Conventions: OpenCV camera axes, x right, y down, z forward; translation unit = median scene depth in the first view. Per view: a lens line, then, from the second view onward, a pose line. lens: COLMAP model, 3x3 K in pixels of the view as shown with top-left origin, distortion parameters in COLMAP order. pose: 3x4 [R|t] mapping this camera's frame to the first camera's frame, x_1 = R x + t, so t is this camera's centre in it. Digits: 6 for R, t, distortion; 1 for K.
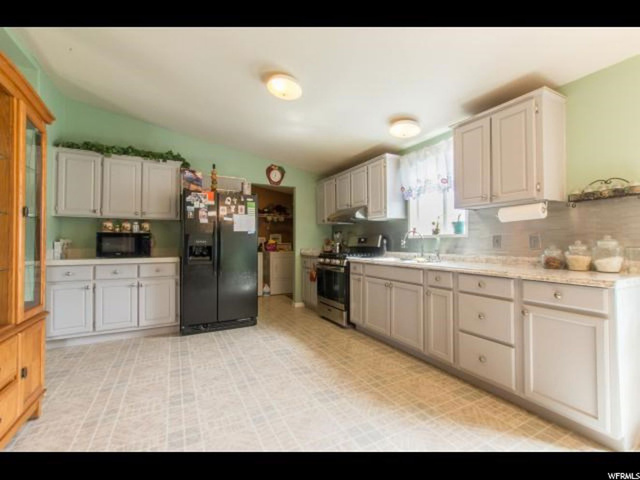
lens RADIAL K [[279.7, 0, 321.1], [0, 279.7, 237.7], [0, 0, 1]] dist [0.002169, 0.000201]
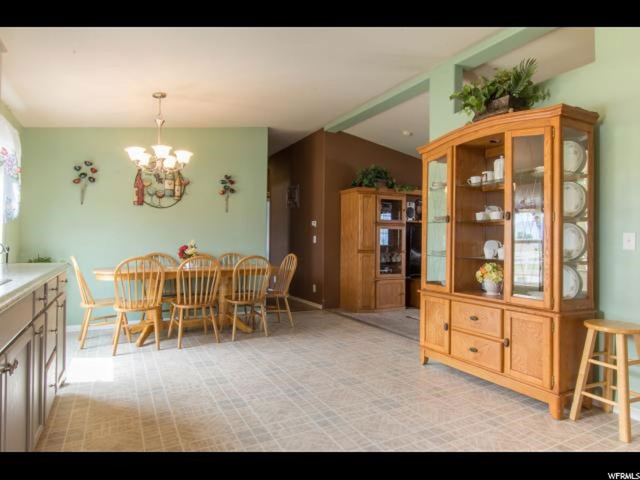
lens RADIAL K [[381.4, 0, 321.1], [0, 381.4, 236.8], [0, 0, 1]] dist [-0.000637, 0.000269]
pose [[-0.999897, -0.011179, -0.009003, -0.094243], [-0.010914, 0.999521, -0.028956, 0.028973], [0.009323, -0.028854, -0.999540, 1.308128]]
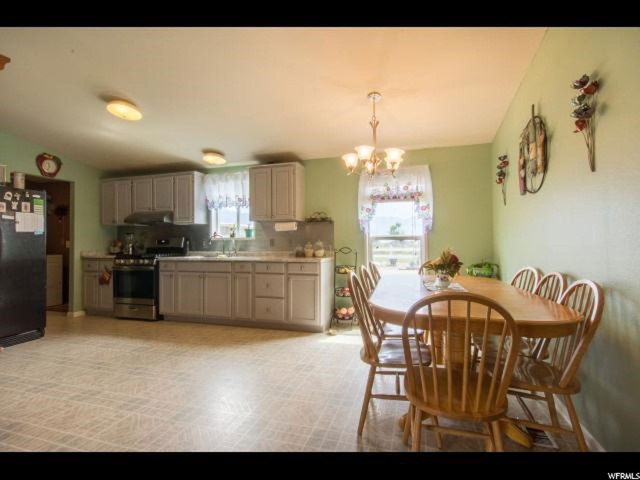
lens RADIAL K [[317.0, 0, 320.9], [0, 317.0, 236.8], [0, 0, 1]] dist [0.000854, -0.000146]
pose [[0.706997, 0.008171, 0.707169, -0.379563], [-0.006829, 0.999966, -0.004726, -0.010176], [-0.707183, -0.001488, 0.707029, -0.401719]]
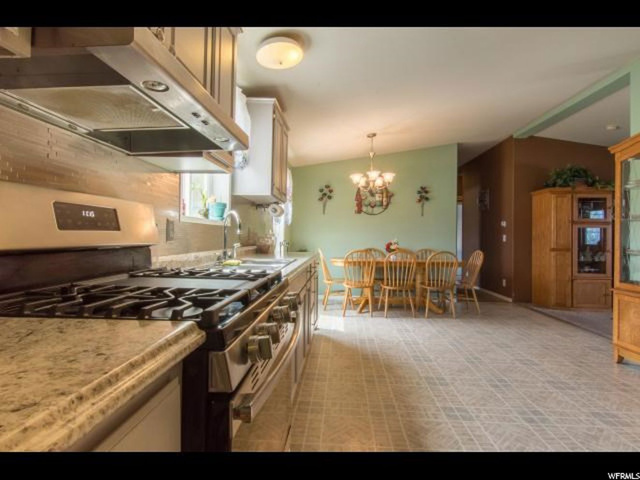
lens RADIAL K [[331.9, 0, 327.1], [0, 331.9, 234.2], [0, 0, 1]] dist [0.002223, 0.000448]
pose [[-0.863517, -0.006495, 0.504278, -0.160137], [-0.022229, 0.999435, -0.025192, 0.032700], [-0.503830, -0.032963, -0.863174, 1.460906]]
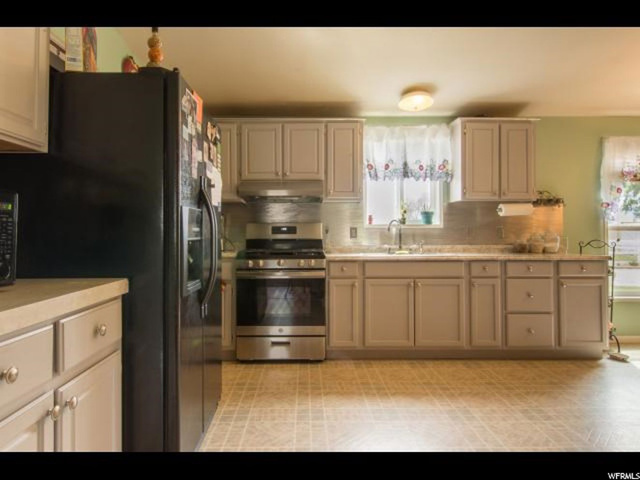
lens RADIAL K [[401.0, 0, 302.4], [0, 401.0, 226.1], [0, 0, 1]] dist [-0.003661, -0.000335]
pose [[0.468546, 0.019259, 0.883229, -0.875950], [-0.017567, 0.999768, -0.012482, 0.016279], [-0.883265, -0.009667, 0.468775, 0.672039]]
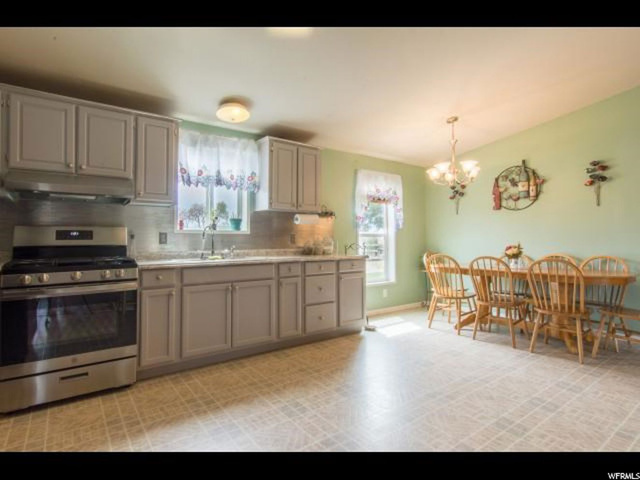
lens RADIAL K [[340.7, 0, 311.3], [0, 340.7, 230.6], [0, 0, 1]] dist [0.002956, 0.001095]
pose [[-0.140159, 0.028746, 0.989712, -0.753615], [-0.016158, 0.999379, -0.031315, 0.020336], [-0.989997, -0.020381, -0.139607, 0.827905]]
